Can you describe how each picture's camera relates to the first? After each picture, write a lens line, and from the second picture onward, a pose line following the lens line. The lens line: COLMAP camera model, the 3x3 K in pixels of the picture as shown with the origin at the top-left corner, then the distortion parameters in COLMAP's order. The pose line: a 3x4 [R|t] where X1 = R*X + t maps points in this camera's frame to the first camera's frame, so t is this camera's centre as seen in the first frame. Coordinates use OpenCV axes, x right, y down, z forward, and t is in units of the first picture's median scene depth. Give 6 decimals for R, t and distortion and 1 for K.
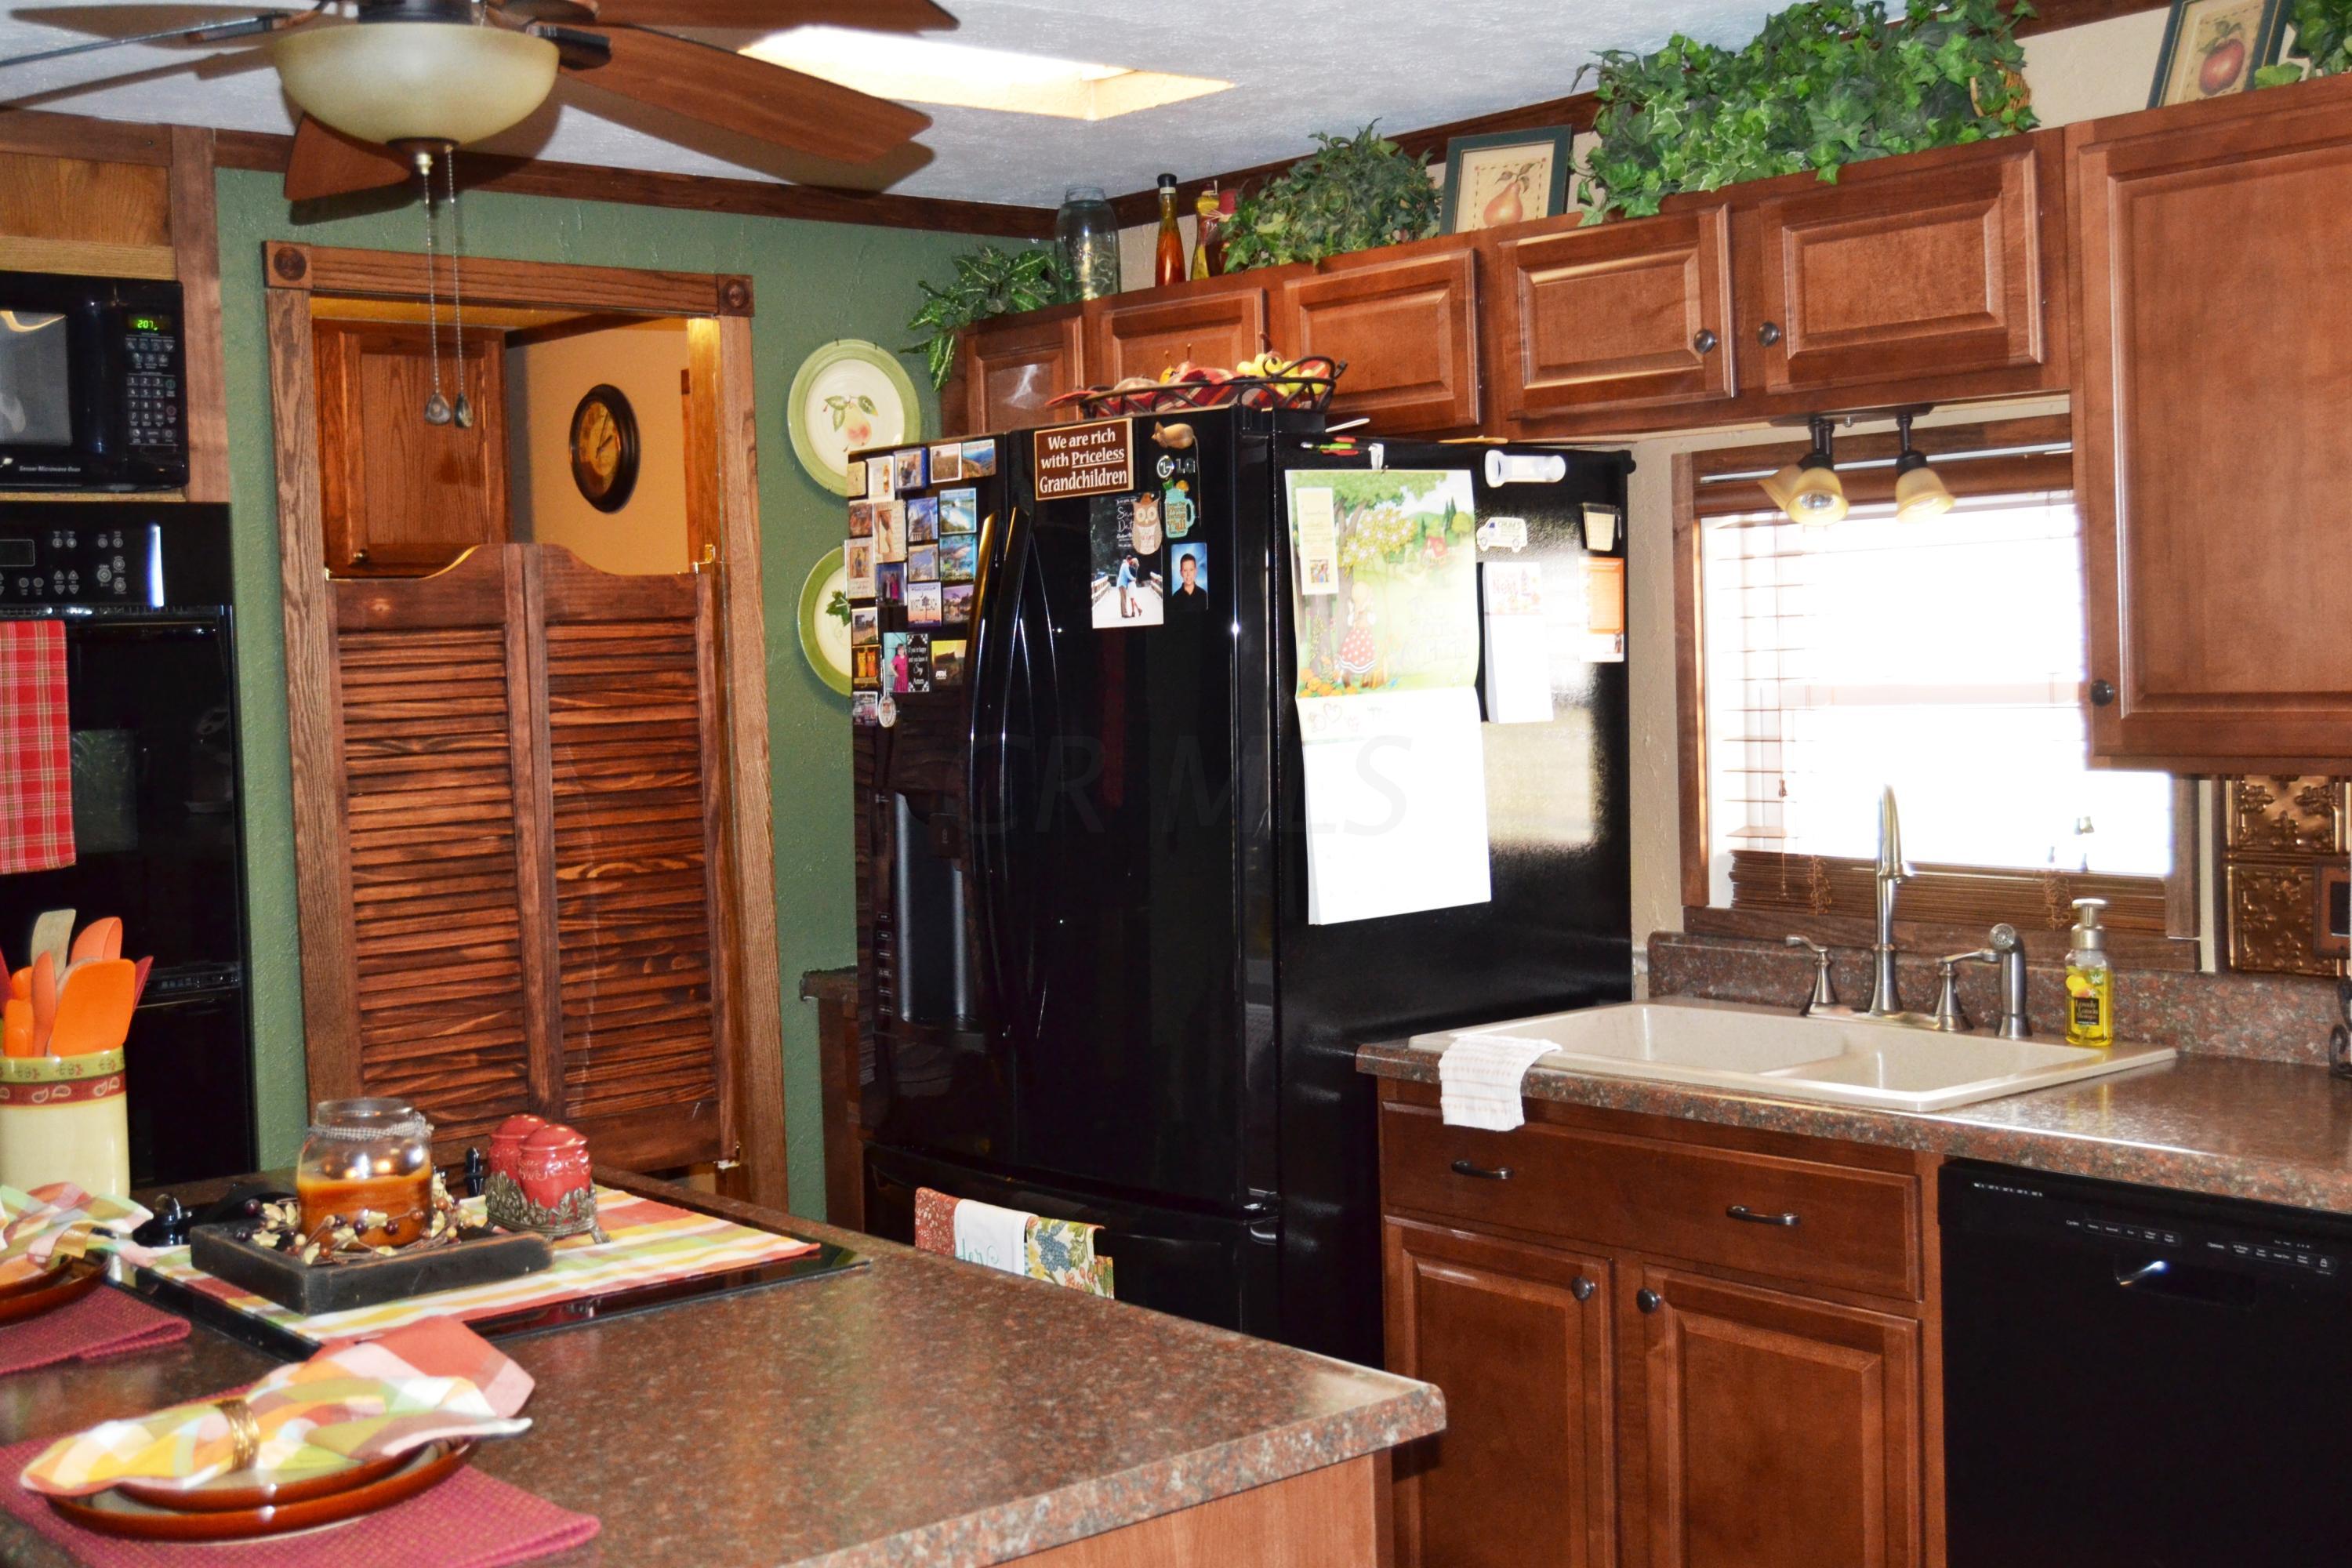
lens RADIAL K [[2767.5, 0, 1176.0], [0, 2767.5, 784.0], [0, 0, 1]] dist [-0.006740, -0.038876]
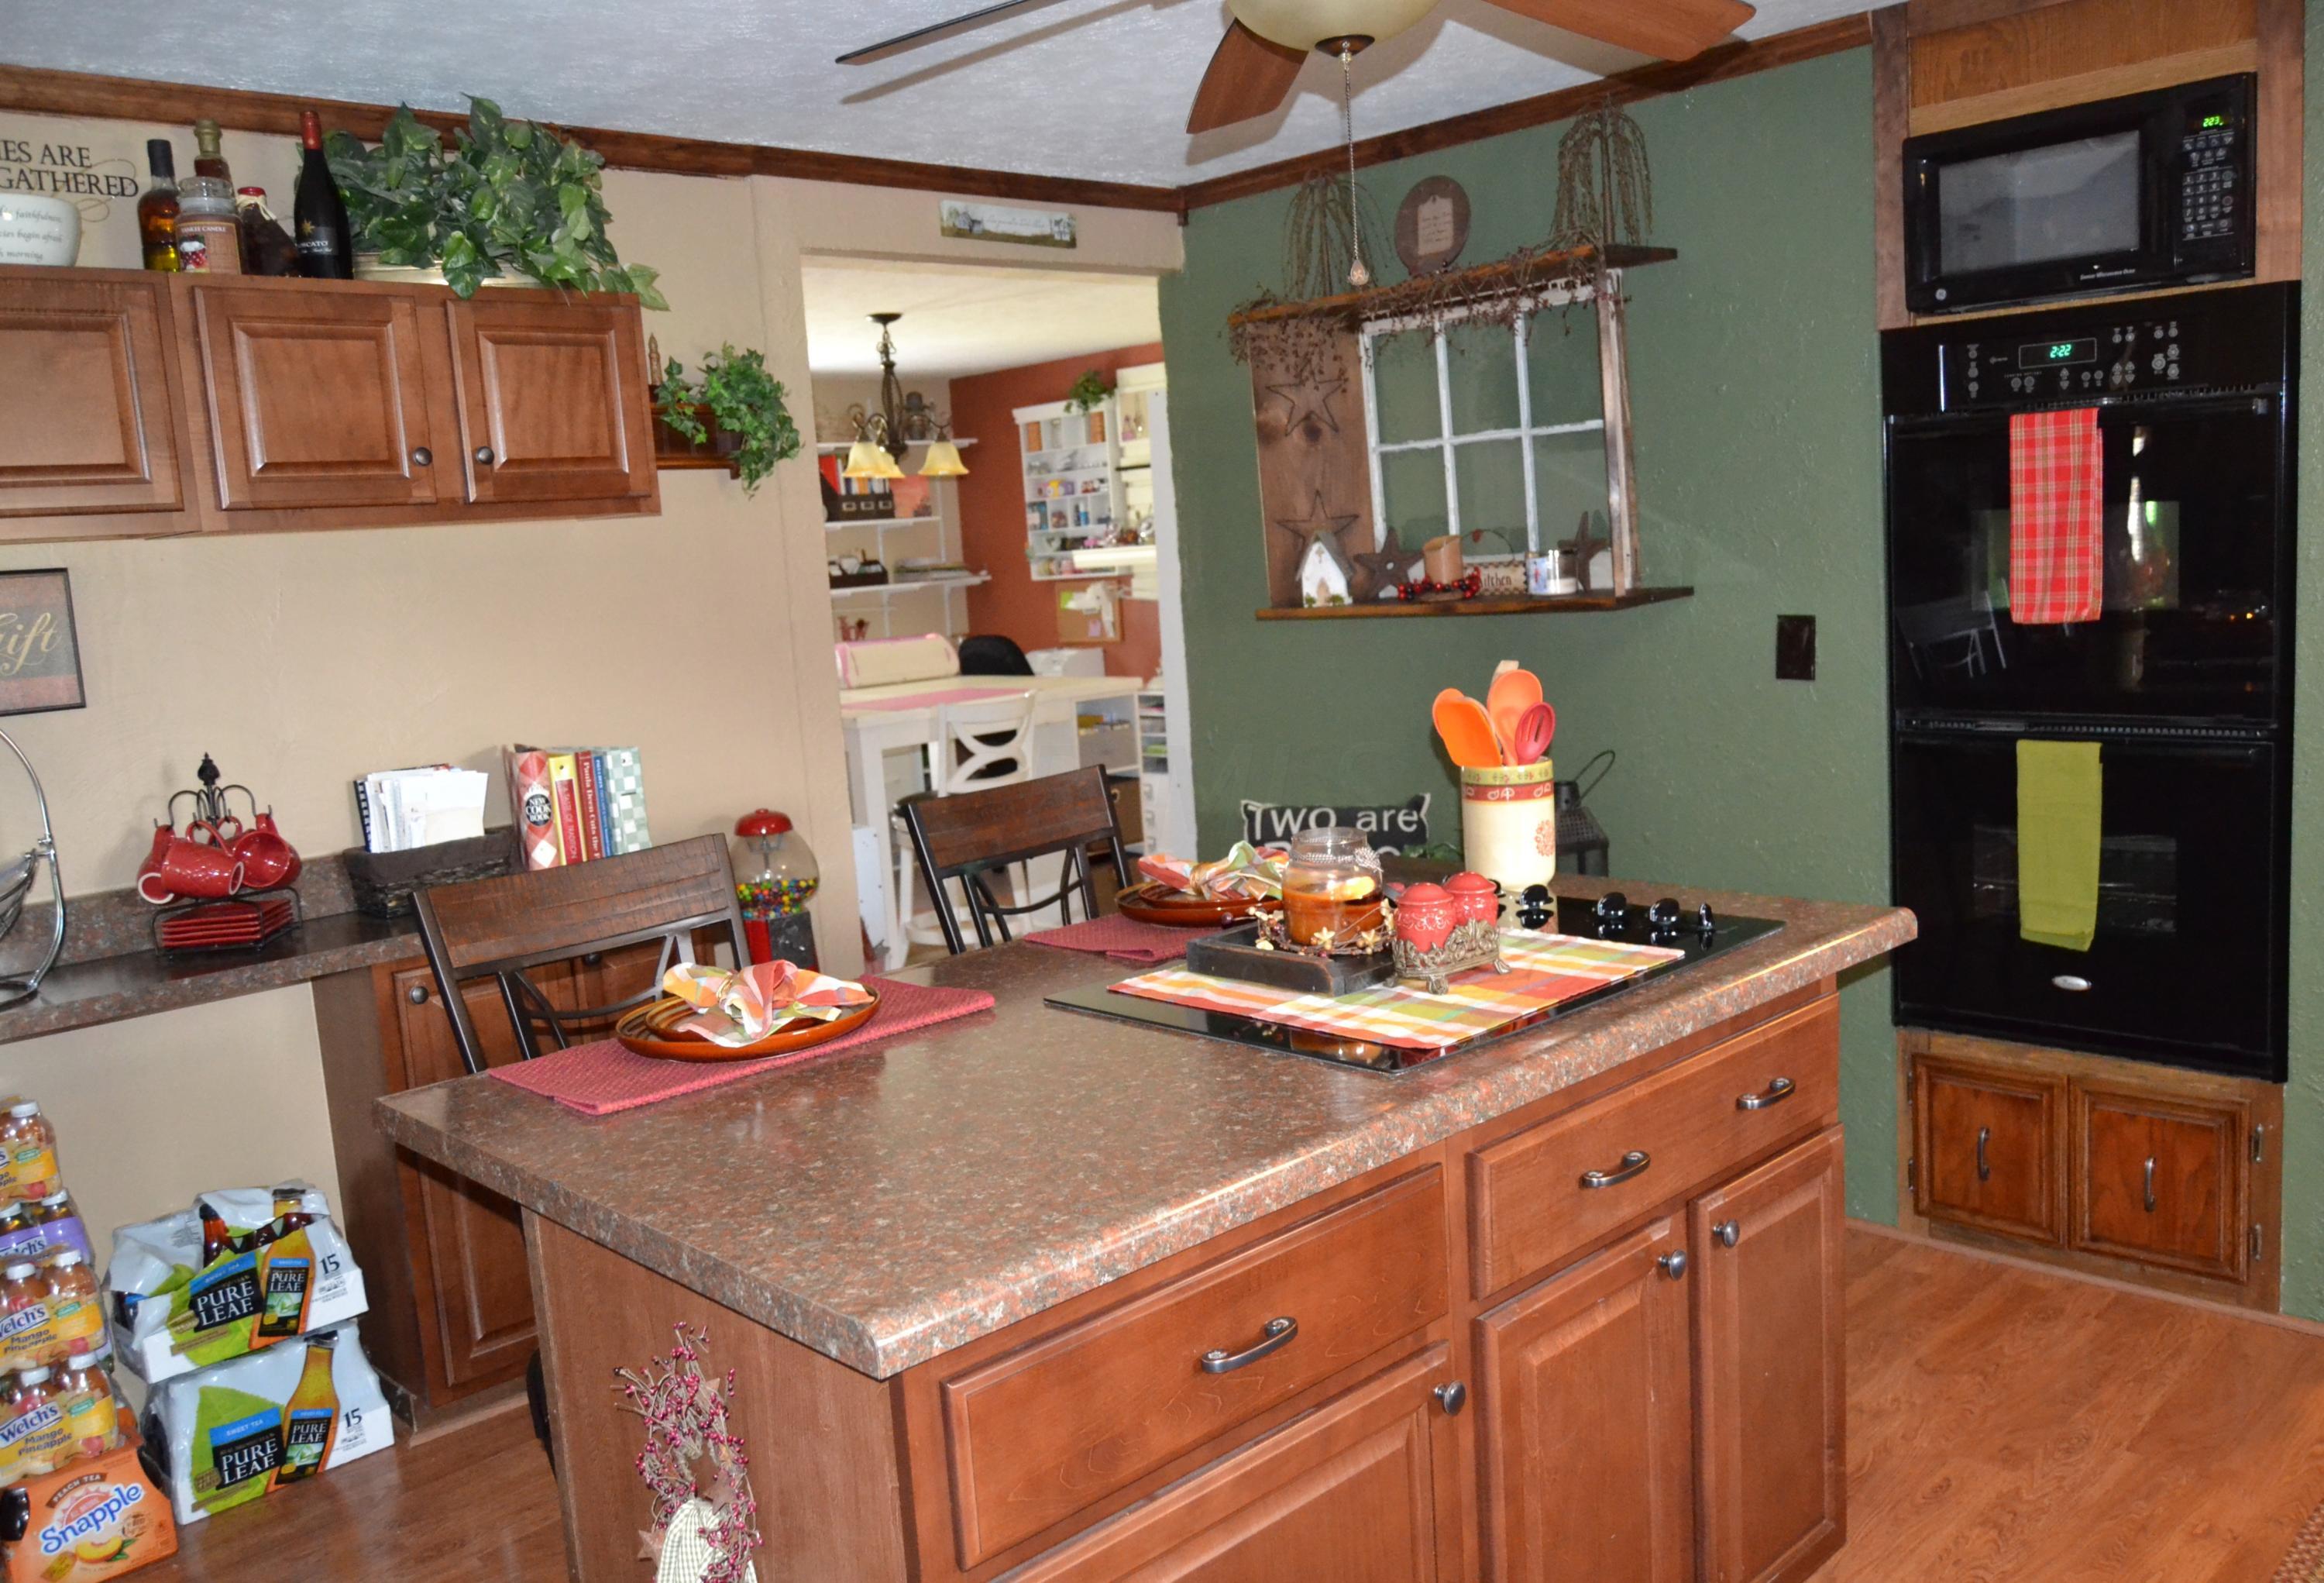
lens RADIAL K [[1858.5, 0, 1190.9], [0, 1858.5, 783.3], [0, 0, 1]] dist [-0.021928, 0.016256]
pose [[0.078698, 0.159894, -0.983992, 0.389007], [0.005800, 0.986963, 0.160841, -0.033736], [0.996882, -0.018365, 0.076744, 0.609830]]
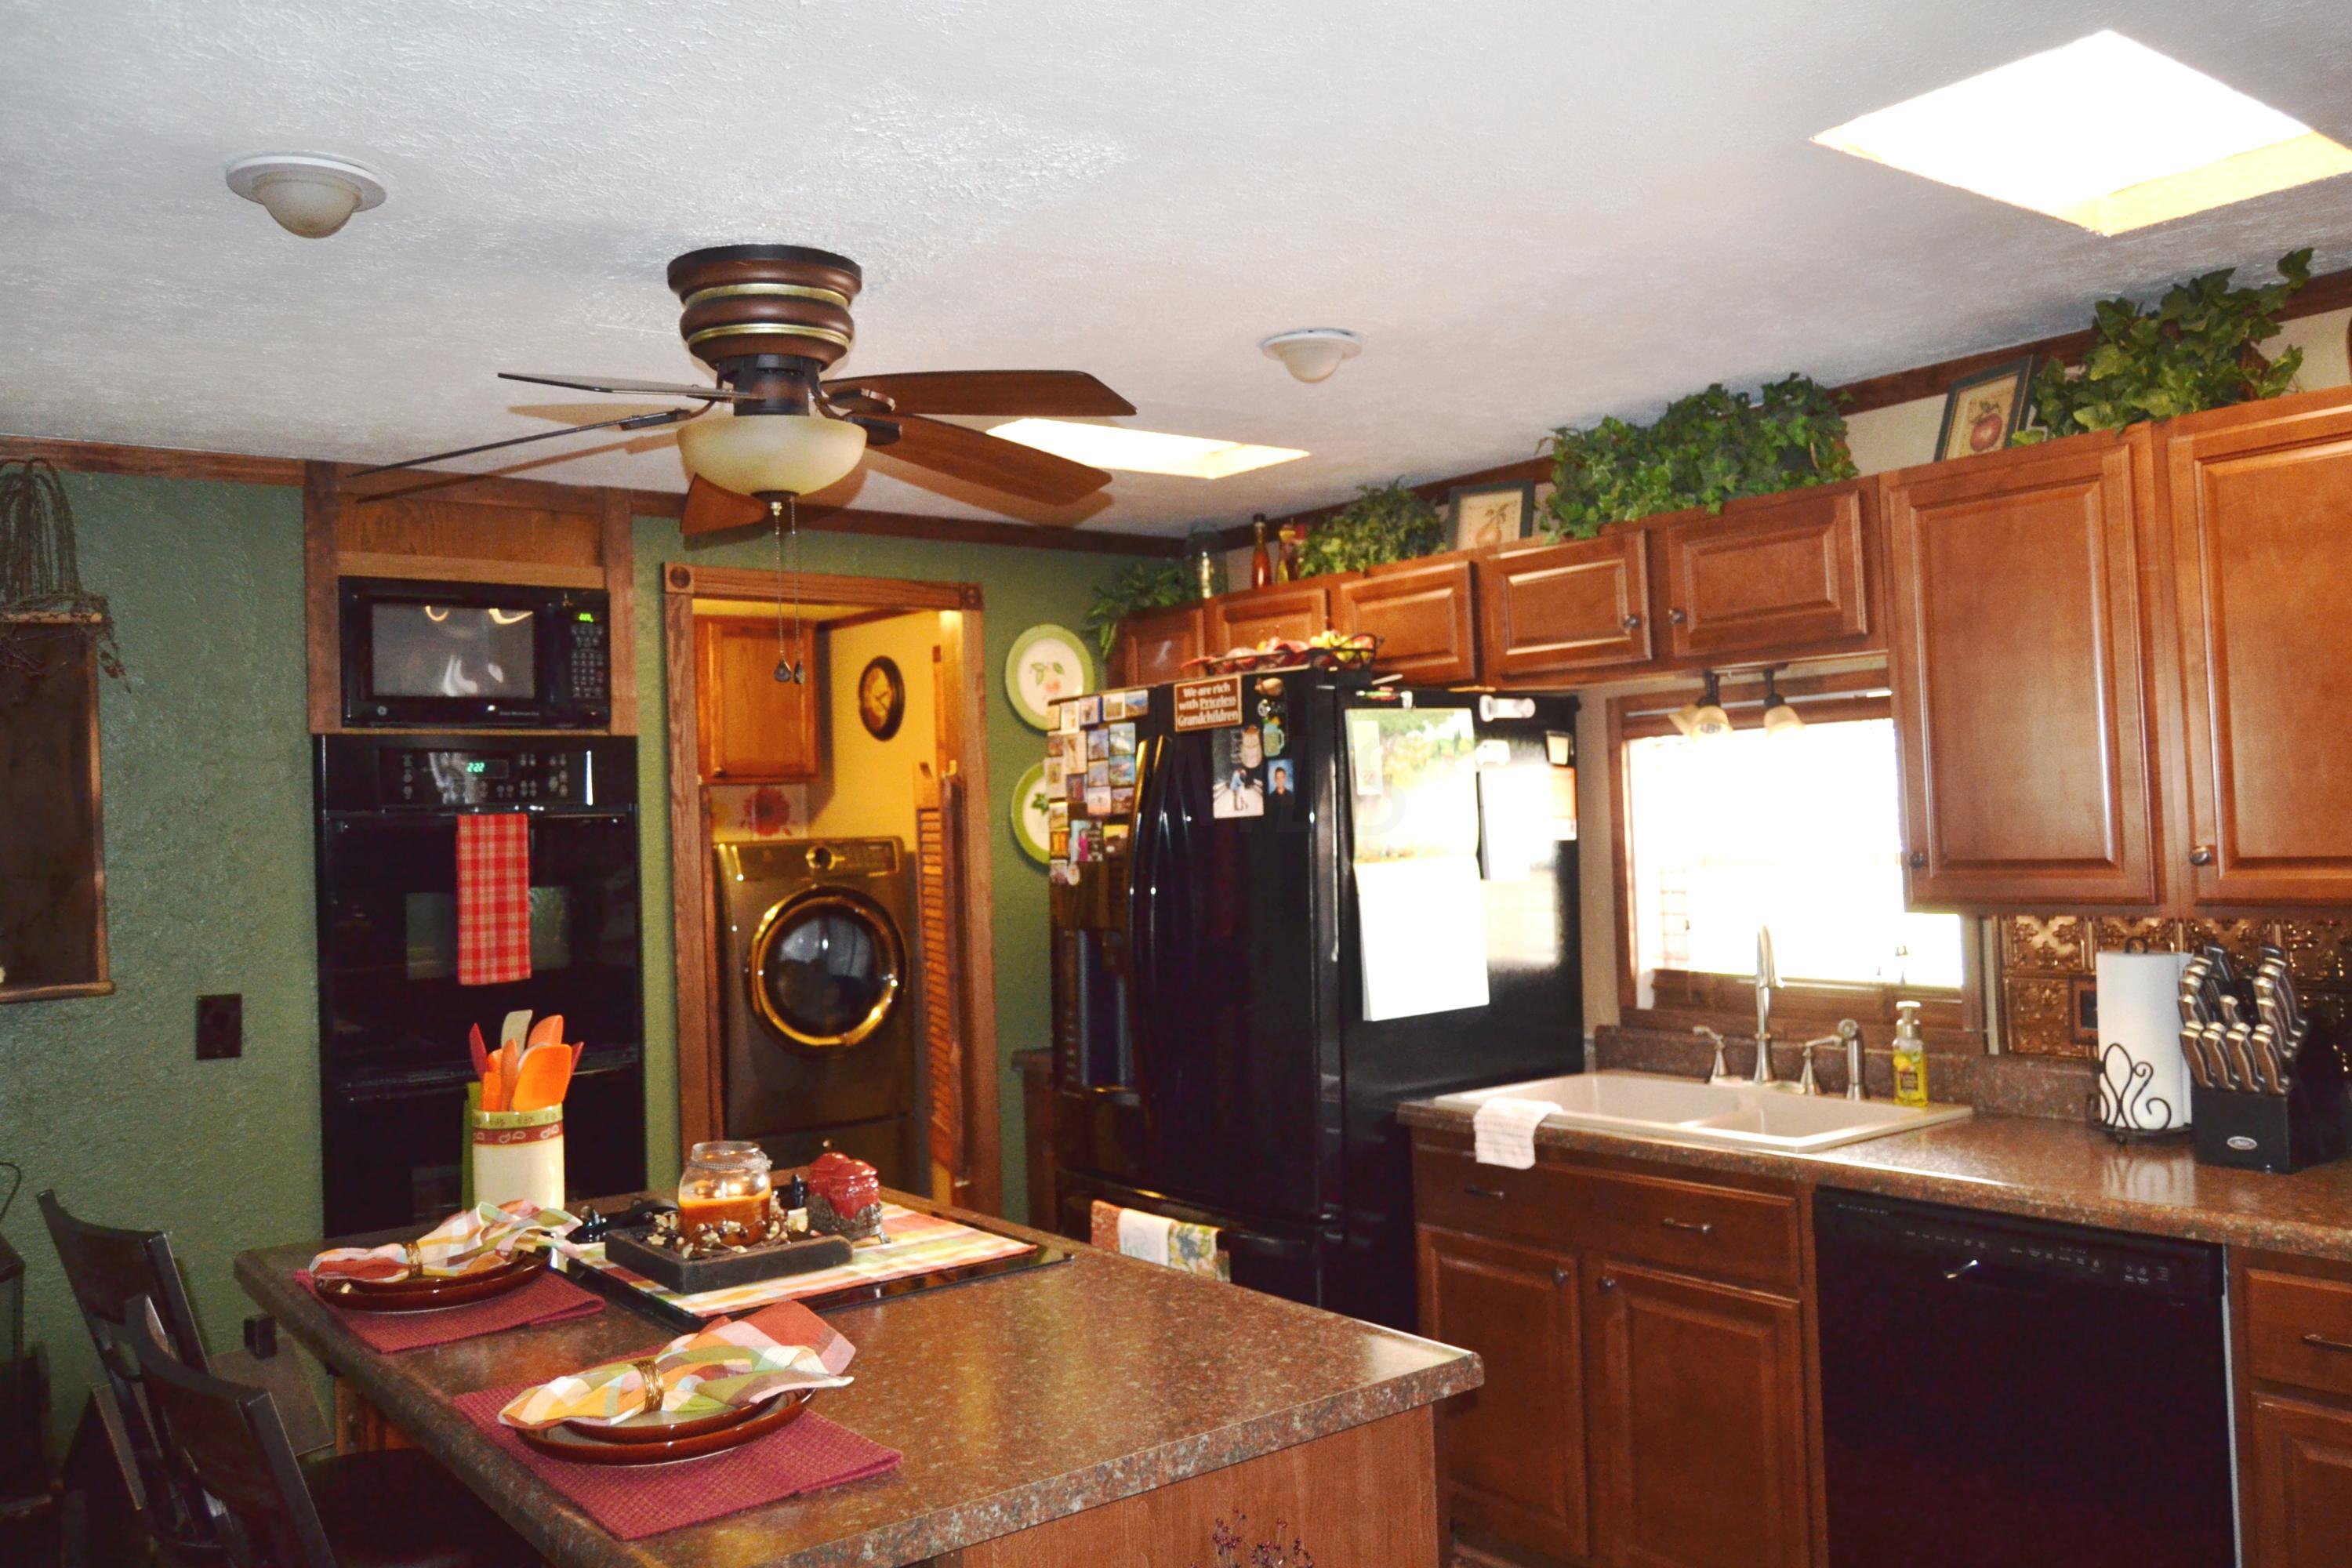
lens RADIAL K [[1844.4, 0, 1175.5], [0, 1844.4, 774.8], [0, 0, 1]] dist [-0.023061, 0.012532]
pose [[0.999194, -0.004174, -0.039920, -0.011912], [0.001035, 0.996926, -0.078347, -0.002070], [0.040124, 0.078242, 0.996127, 0.019653]]
